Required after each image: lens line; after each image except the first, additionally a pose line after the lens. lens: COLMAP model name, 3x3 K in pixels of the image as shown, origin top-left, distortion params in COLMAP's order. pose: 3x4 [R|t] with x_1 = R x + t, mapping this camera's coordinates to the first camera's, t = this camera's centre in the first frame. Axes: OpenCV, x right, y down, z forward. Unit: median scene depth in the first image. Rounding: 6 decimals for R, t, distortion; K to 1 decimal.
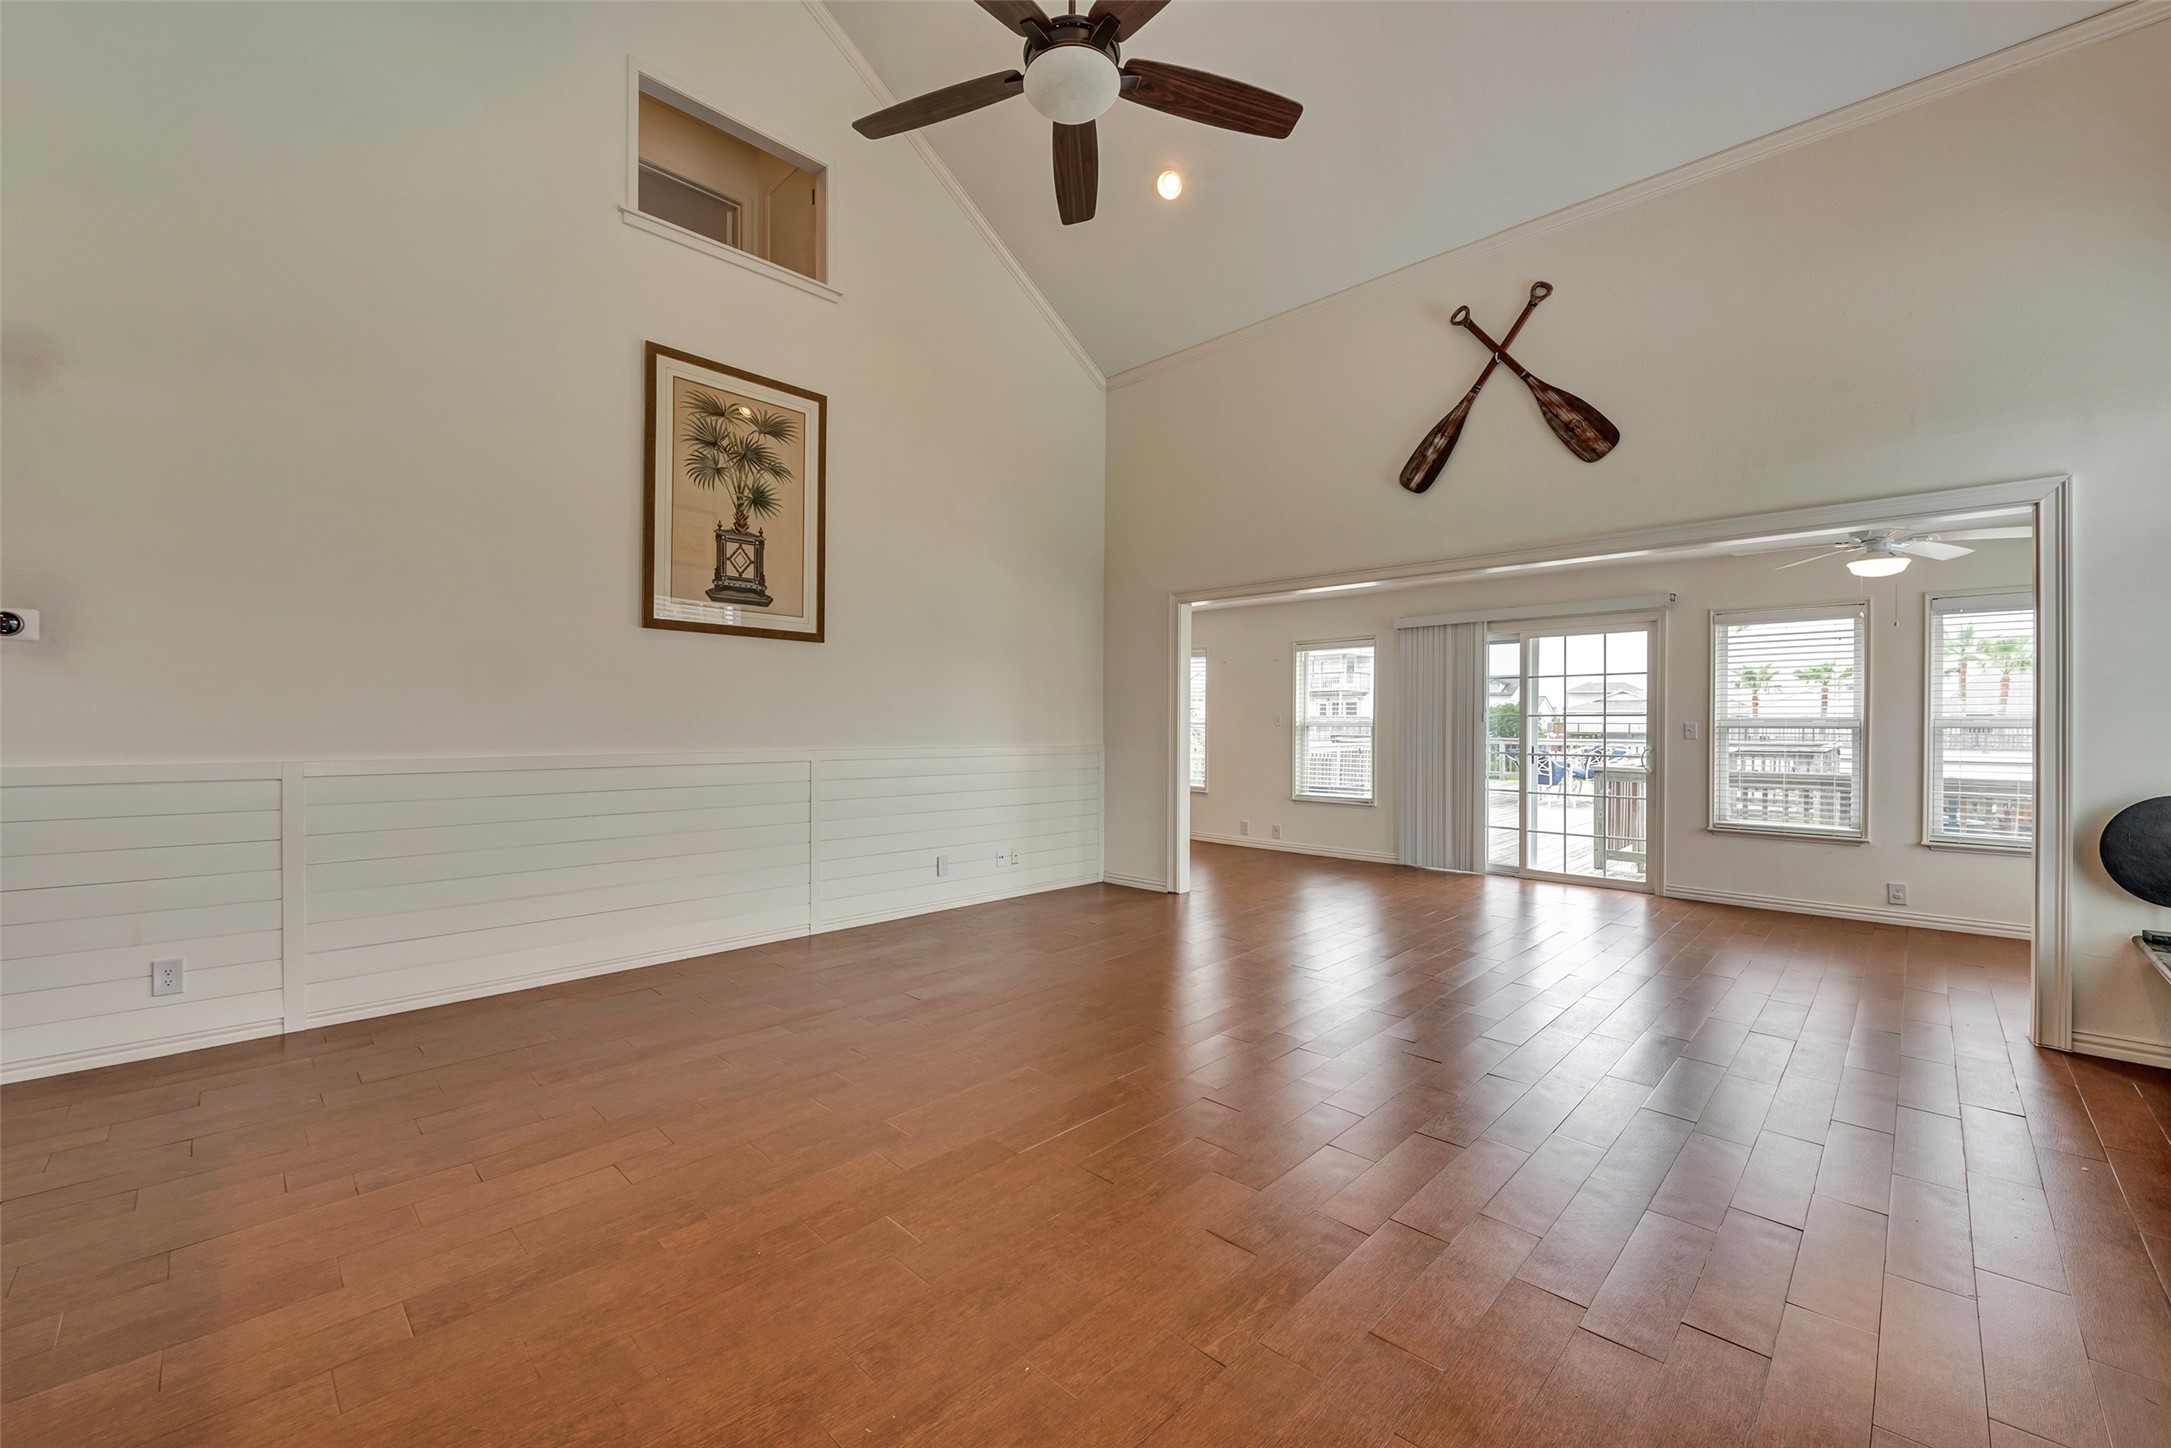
lens RADIAL K [[854.5, 0, 1082.8], [0, 854.5, 729.7], [0, 0, 1]] dist [0.003191, -0.000111]
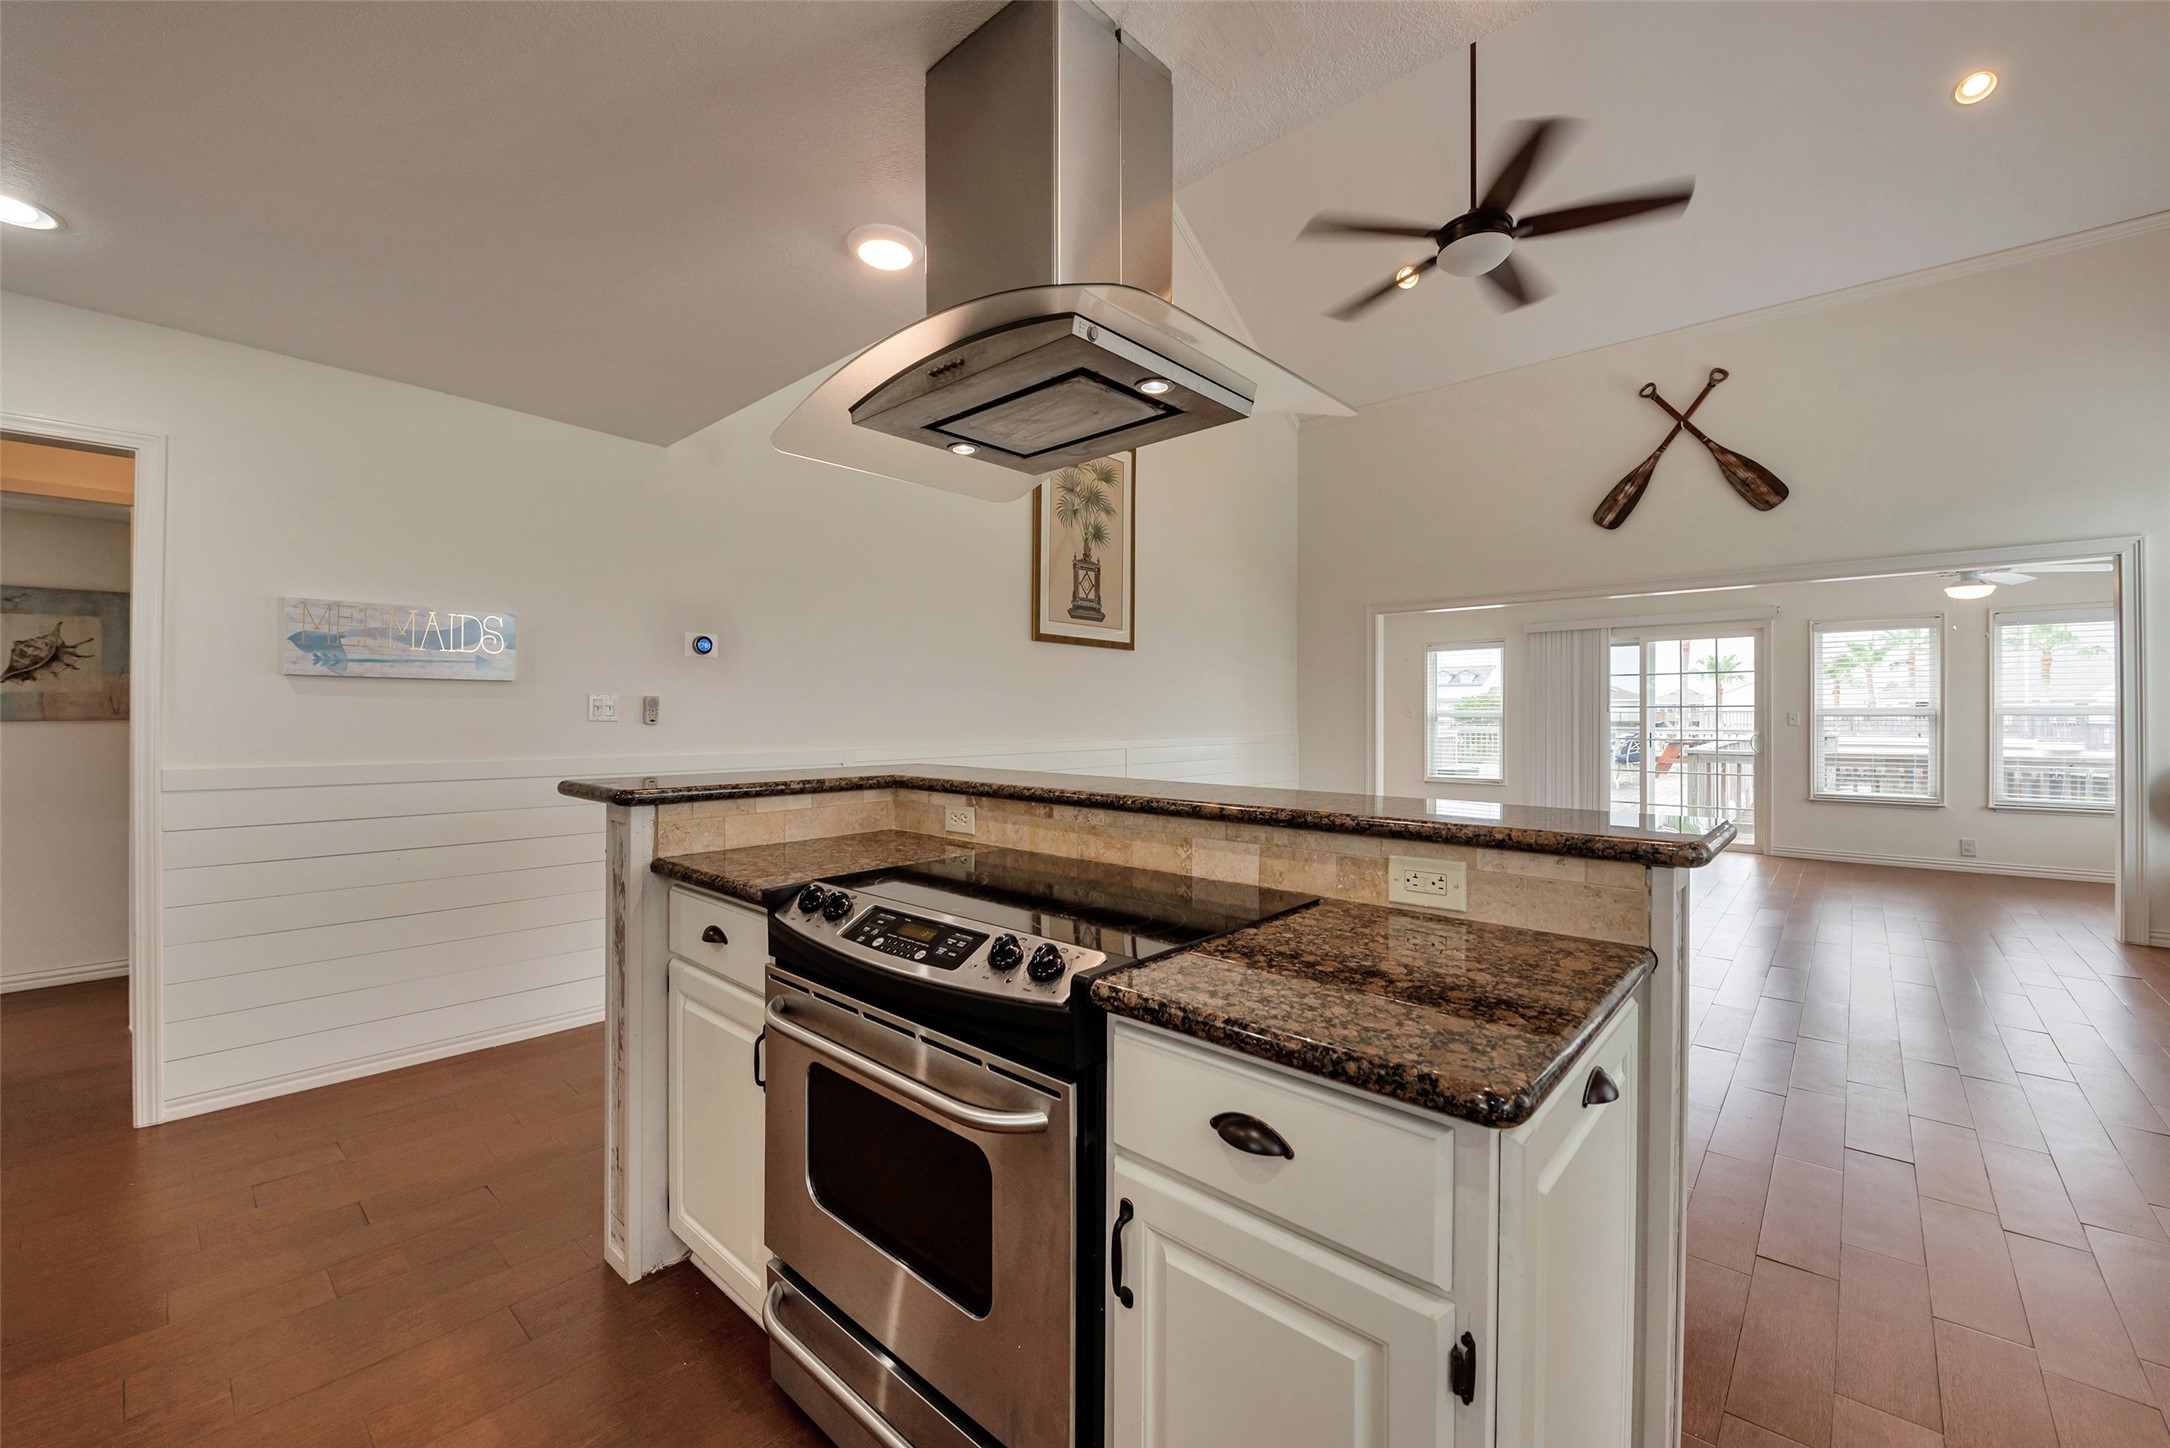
lens RADIAL K [[864.2, 0, 1092.7], [0, 864.2, 716.0], [0, 0, 1]] dist [-0.000349, 0.000021]
pose [[0.998700, -0.006643, 0.050533, -0.442181], [0.007047, 0.999945, -0.007820, -0.000388], [-0.050478, 0.008166, 0.998692, -0.224845]]
